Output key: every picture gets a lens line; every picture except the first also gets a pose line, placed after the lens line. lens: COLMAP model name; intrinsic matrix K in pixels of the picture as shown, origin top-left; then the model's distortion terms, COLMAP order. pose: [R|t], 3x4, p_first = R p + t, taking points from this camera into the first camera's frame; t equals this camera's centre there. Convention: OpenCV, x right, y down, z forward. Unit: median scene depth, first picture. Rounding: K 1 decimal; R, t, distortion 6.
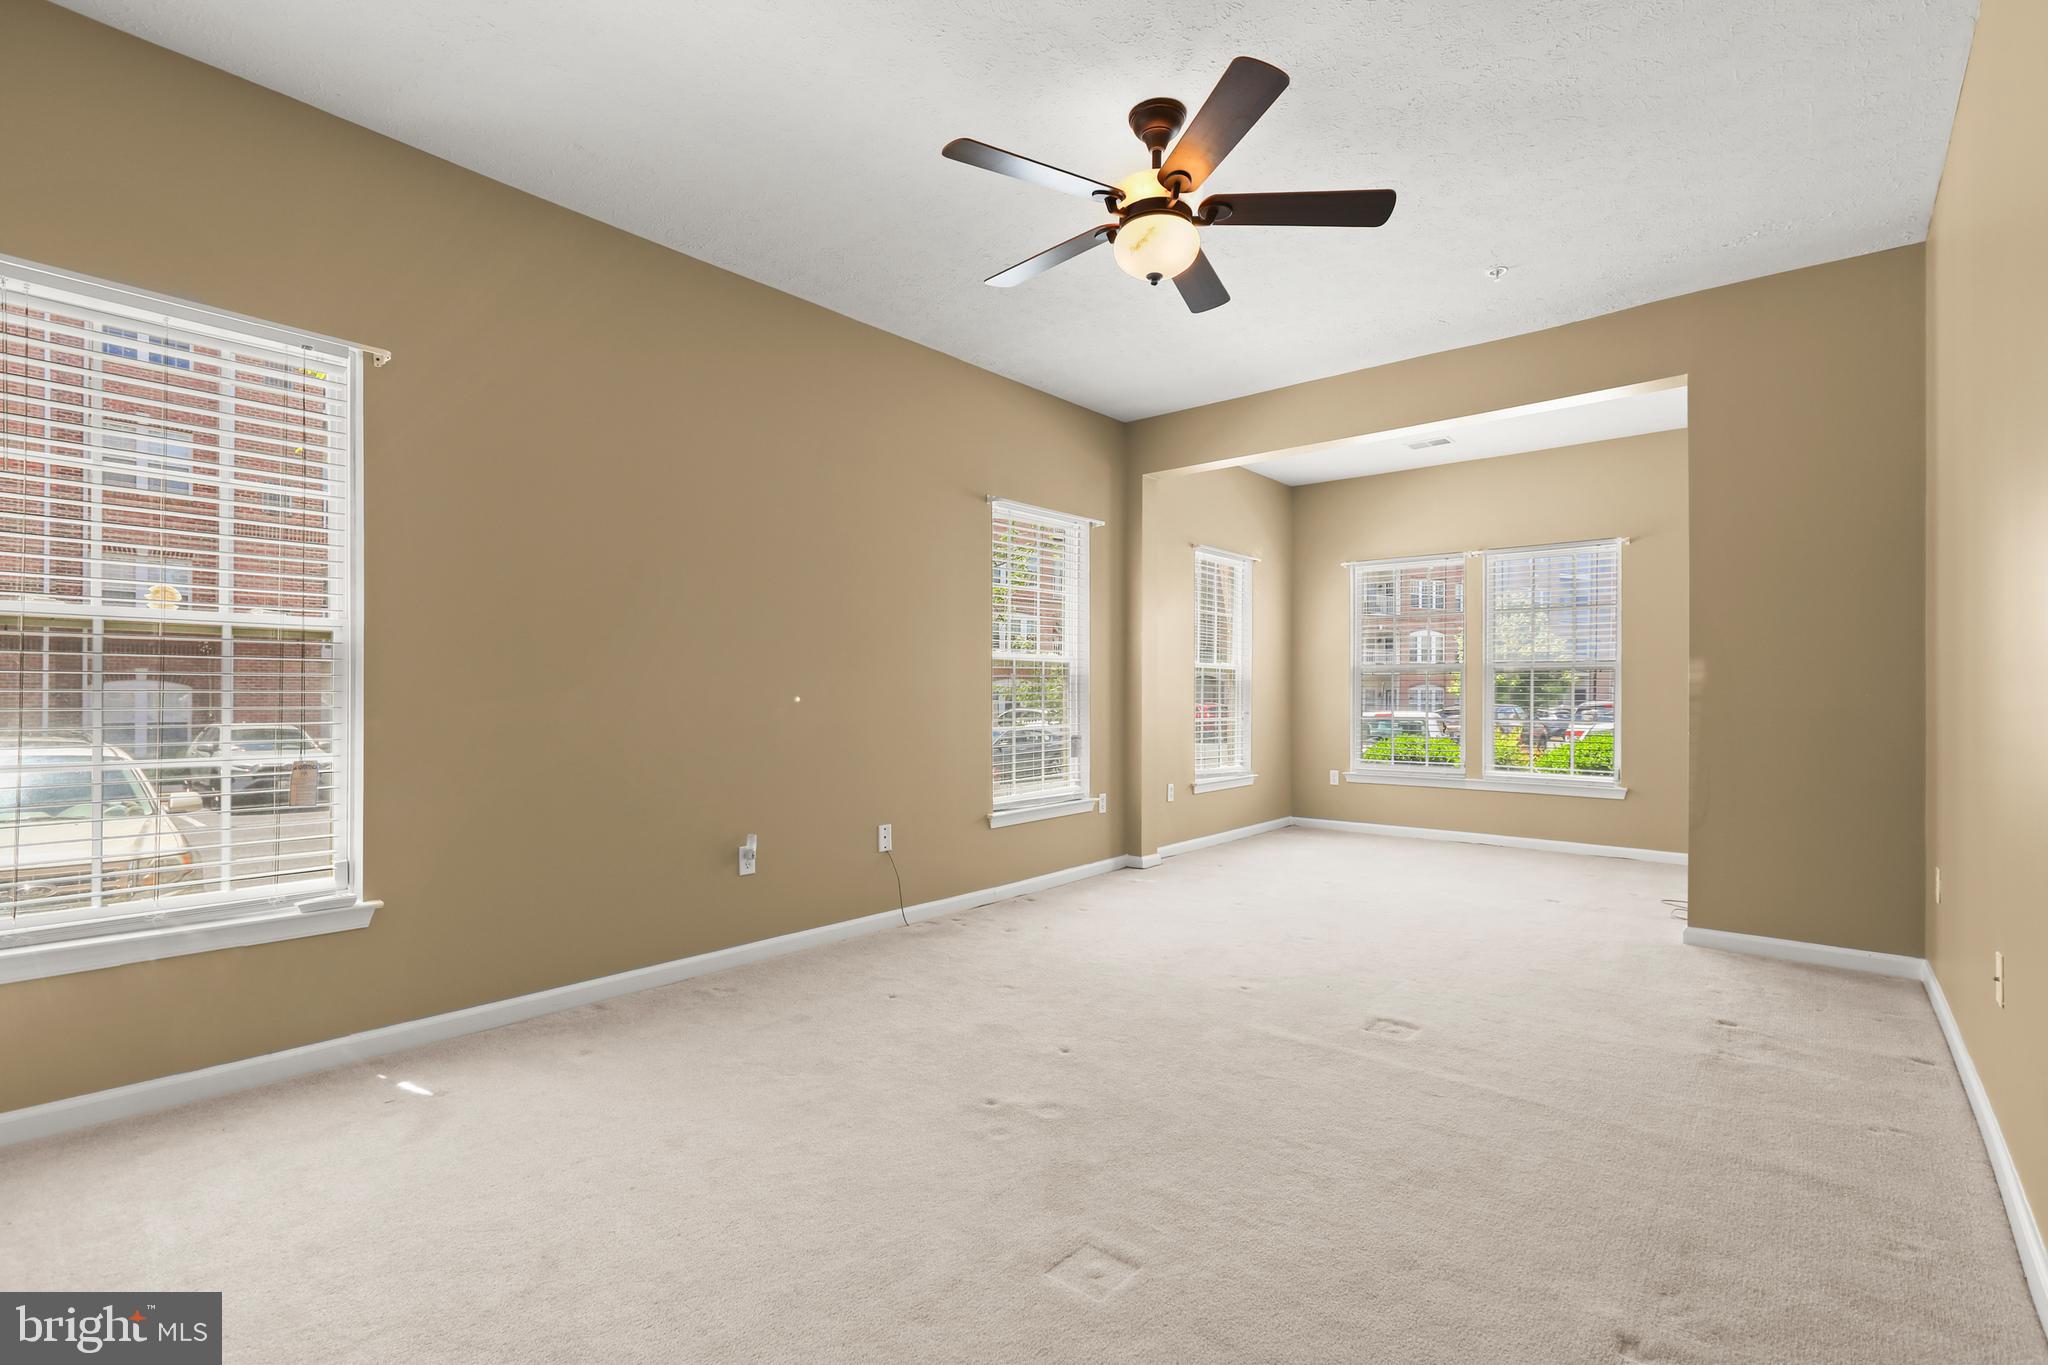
lens RADIAL K [[942.6, 0, 1037.5], [0, 942.6, 669.7], [0, 0, 1]] dist [-0.011849, 0.005849]
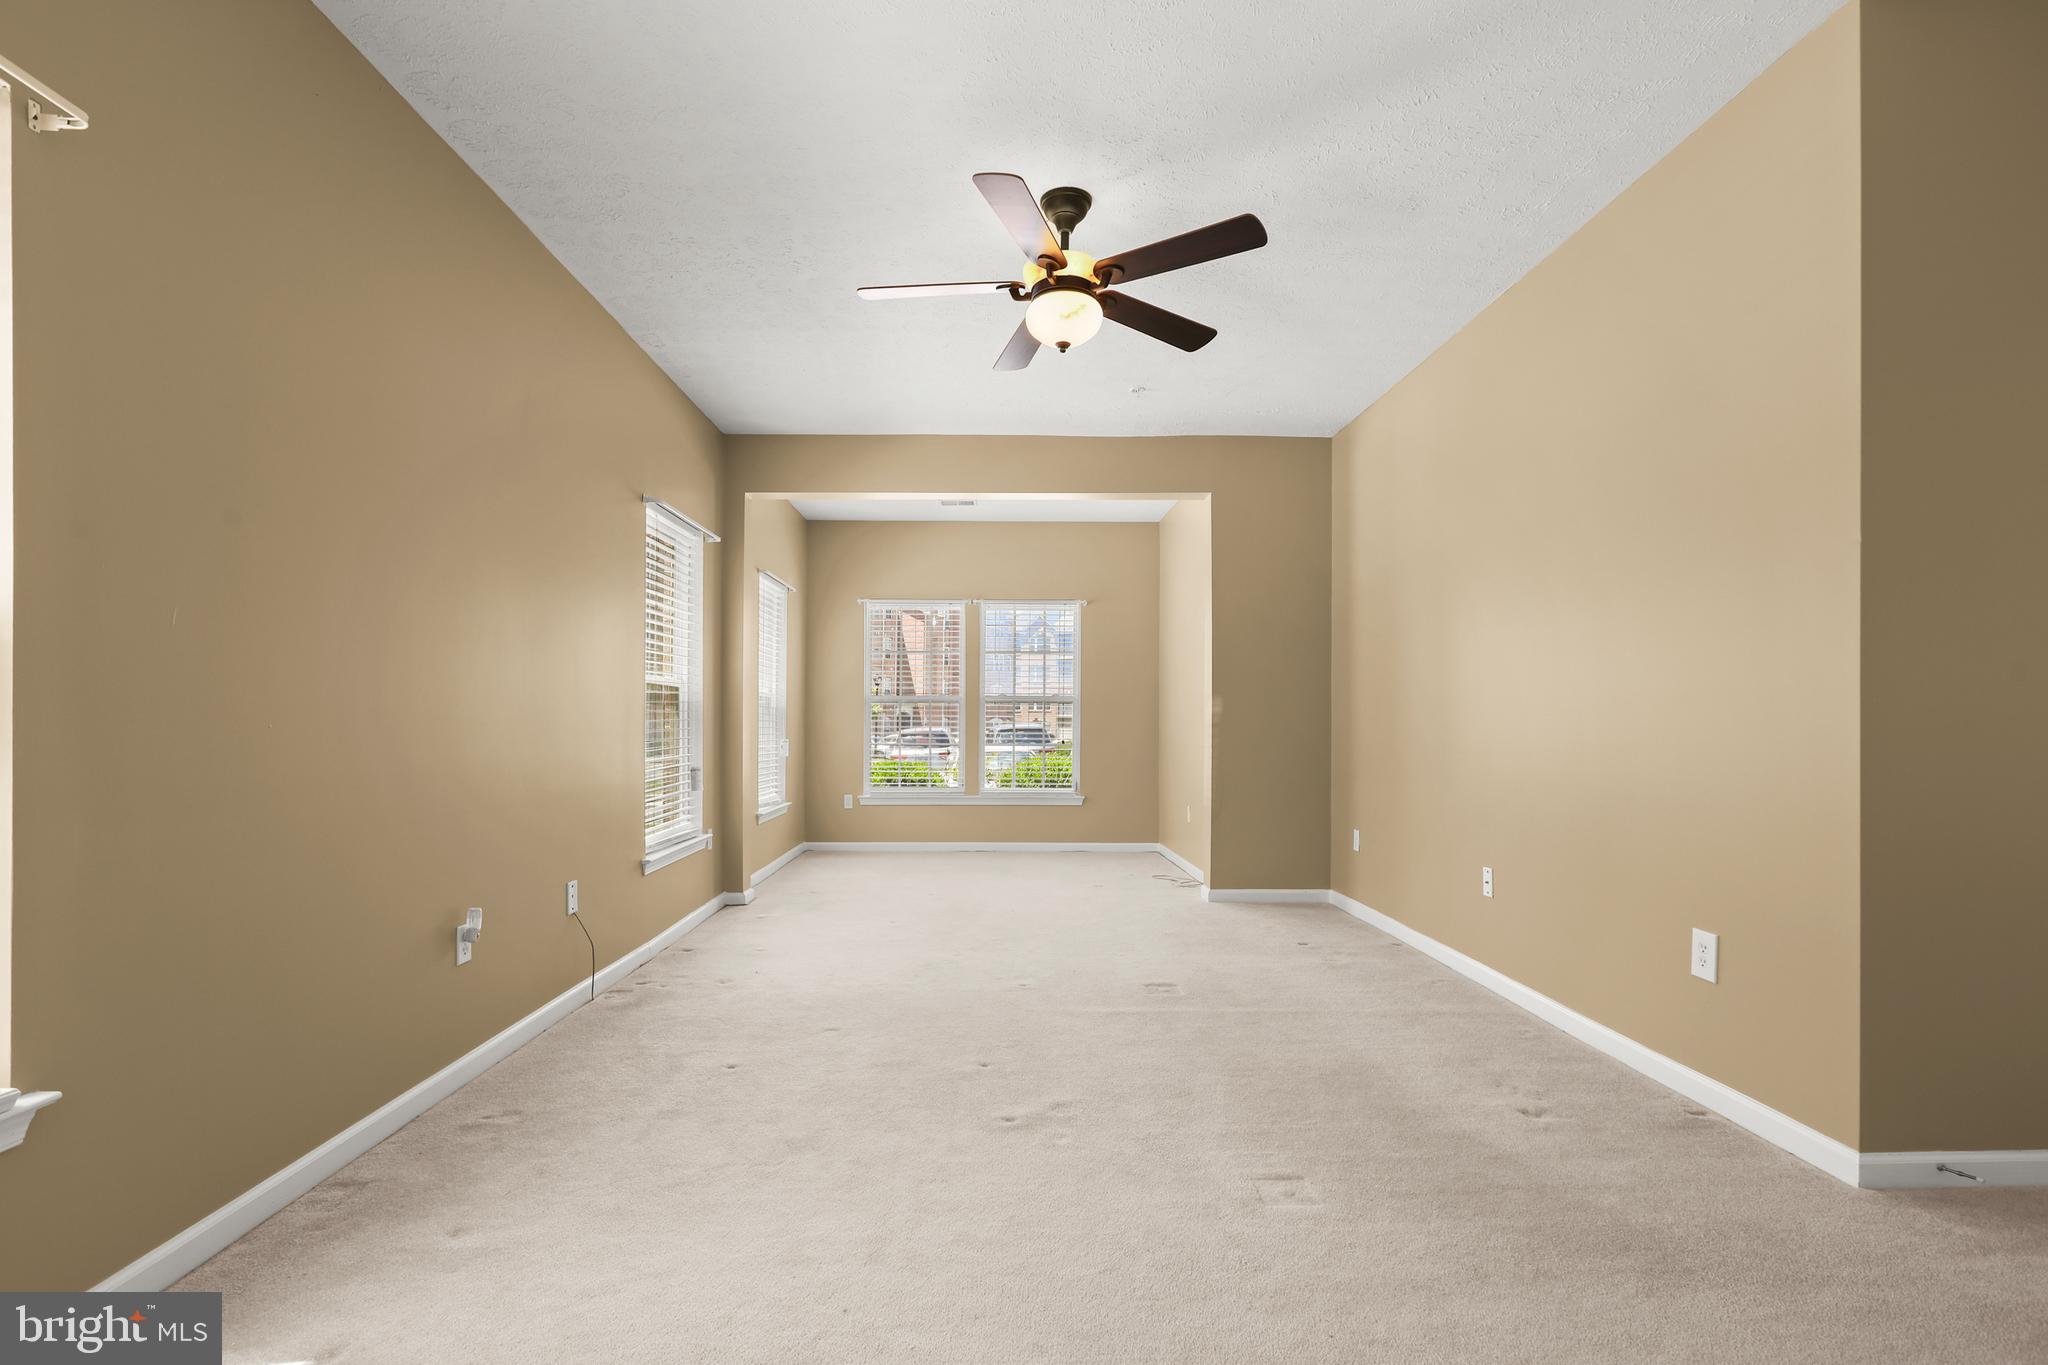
lens RADIAL K [[942.6, 0, 1034.9], [0, 942.6, 696.5], [0, 0, 1]] dist [-0.011849, 0.005849]
pose [[0.742992, 0.019574, 0.669014, -0.549974], [-0.018346, 0.999792, -0.008877, 0.005904], [-0.669049, -0.005678, 0.743197, 0.168735]]
